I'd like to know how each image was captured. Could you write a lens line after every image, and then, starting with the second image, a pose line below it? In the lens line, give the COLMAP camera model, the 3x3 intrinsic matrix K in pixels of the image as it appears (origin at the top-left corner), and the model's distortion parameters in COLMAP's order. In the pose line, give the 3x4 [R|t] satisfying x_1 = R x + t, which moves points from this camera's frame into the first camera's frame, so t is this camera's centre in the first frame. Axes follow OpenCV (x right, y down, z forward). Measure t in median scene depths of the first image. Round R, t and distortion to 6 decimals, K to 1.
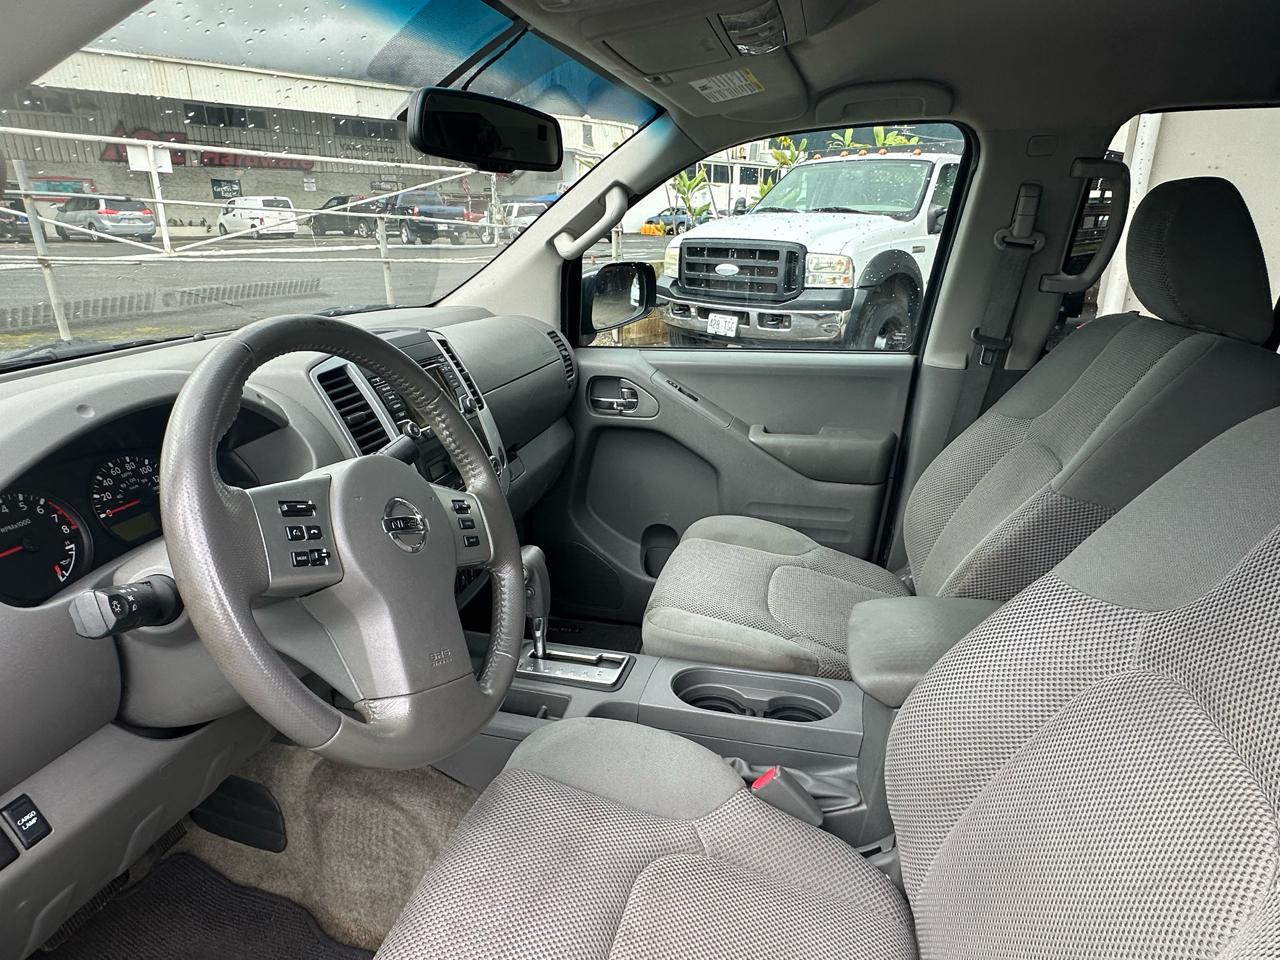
lens RADIAL K [[772.4, 0, 639.2], [0, 772.4, 463.8], [0, 0, 1]] dist [-0.007266, 0.004037]
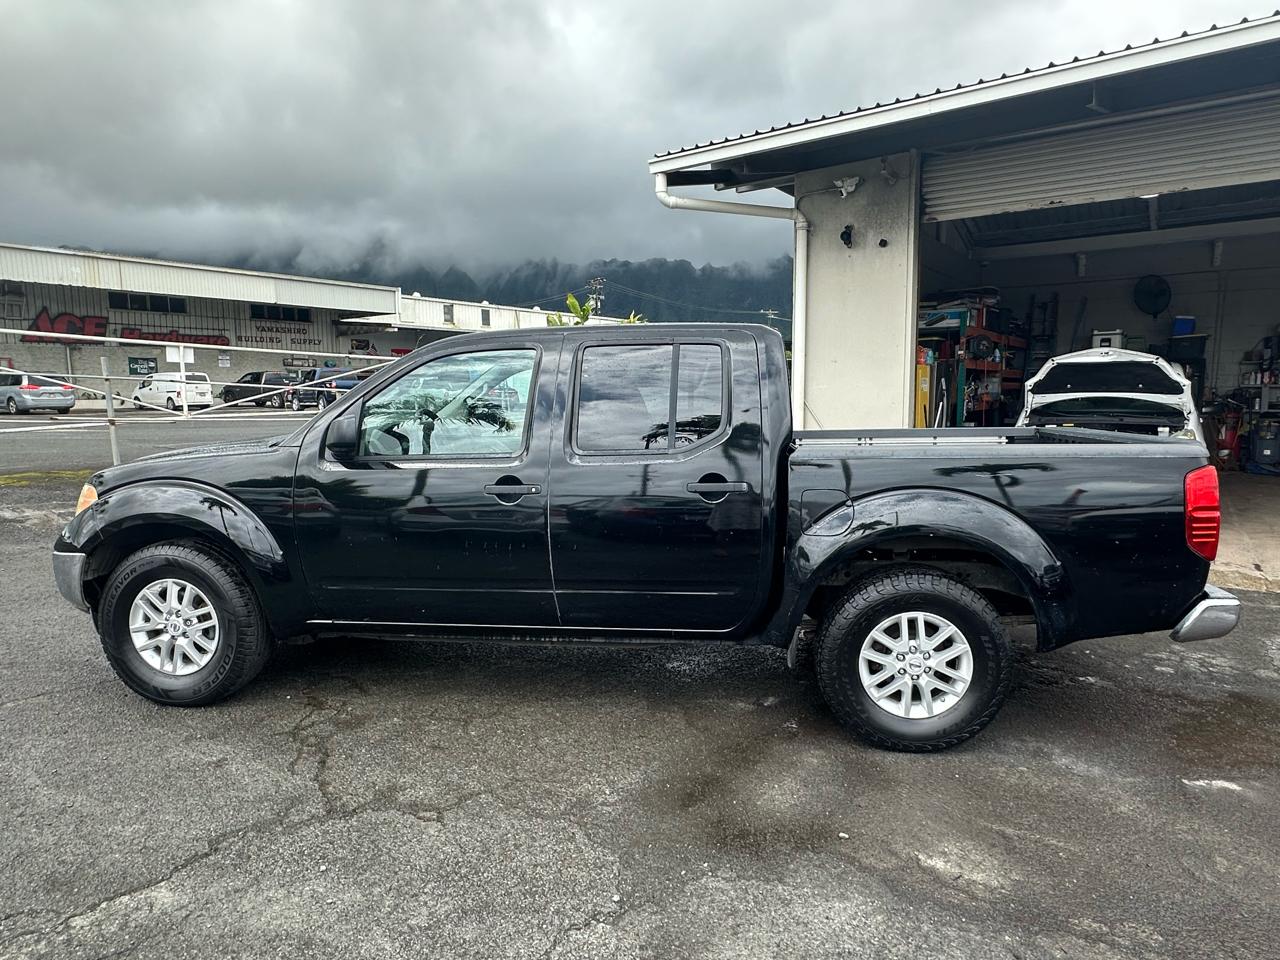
lens RADIAL K [[780.4, 0, 642.2], [0, 780.4, 485.2], [0, 0, 1]] dist [-0.003952, 0.001919]
pose [[0.990773, -0.023883, 0.133408, 0.040439], [0.047954, 0.982451, -0.180251, 0.160449], [-0.126762, 0.184985, 0.974532, -0.515184]]
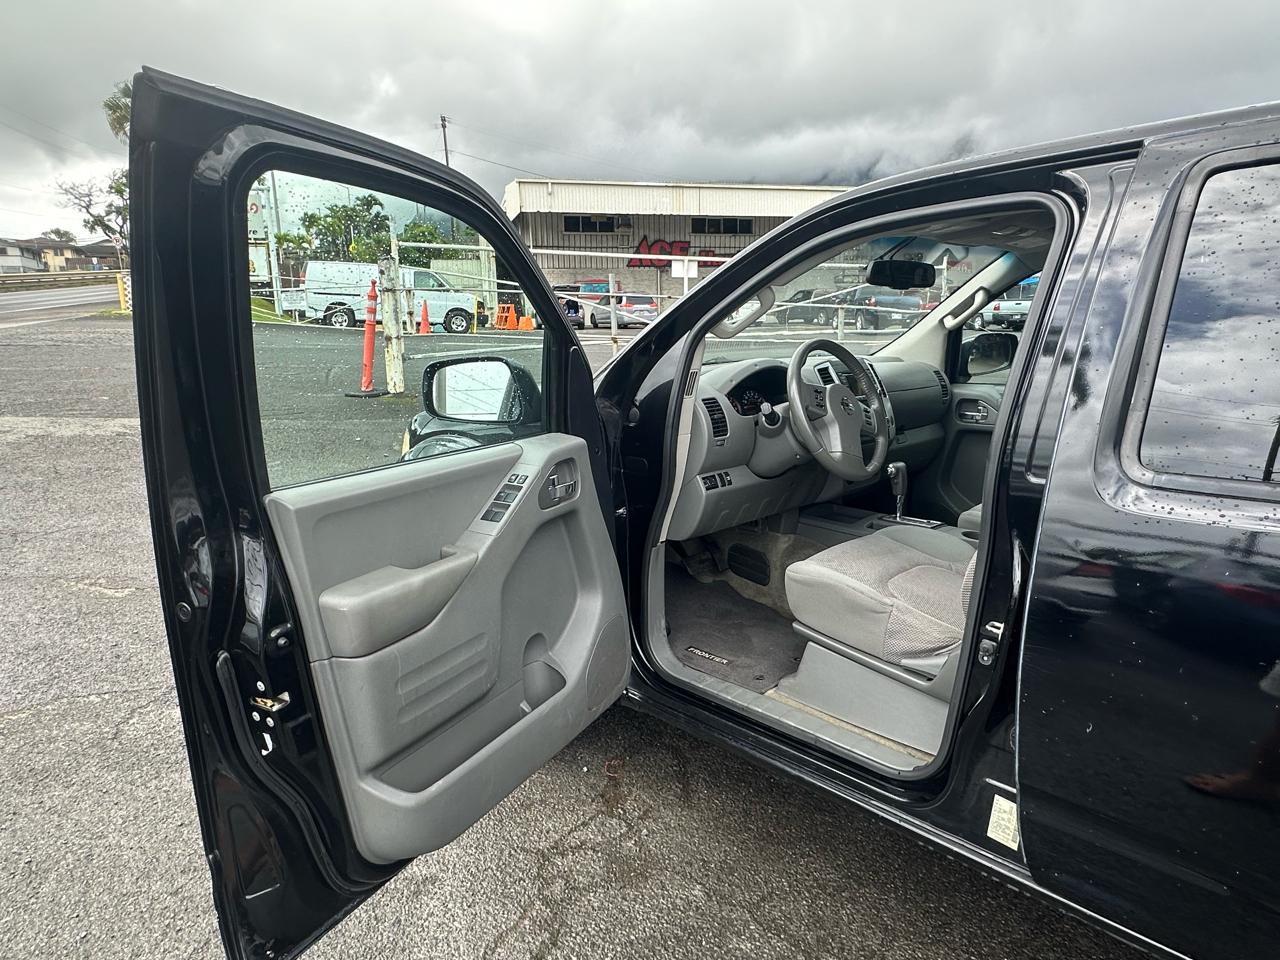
lens RADIAL K [[780.4, 0, 607.5], [0, 780.4, 479.4], [0, 0, 1]] dist [-0.003952, 0.001919]
pose [[0.830714, 0.105174, -0.546675, 0.065348], [-0.154644, 0.986939, -0.045119, 0.067406], [0.534789, 0.122021, 0.836129, -0.213704]]
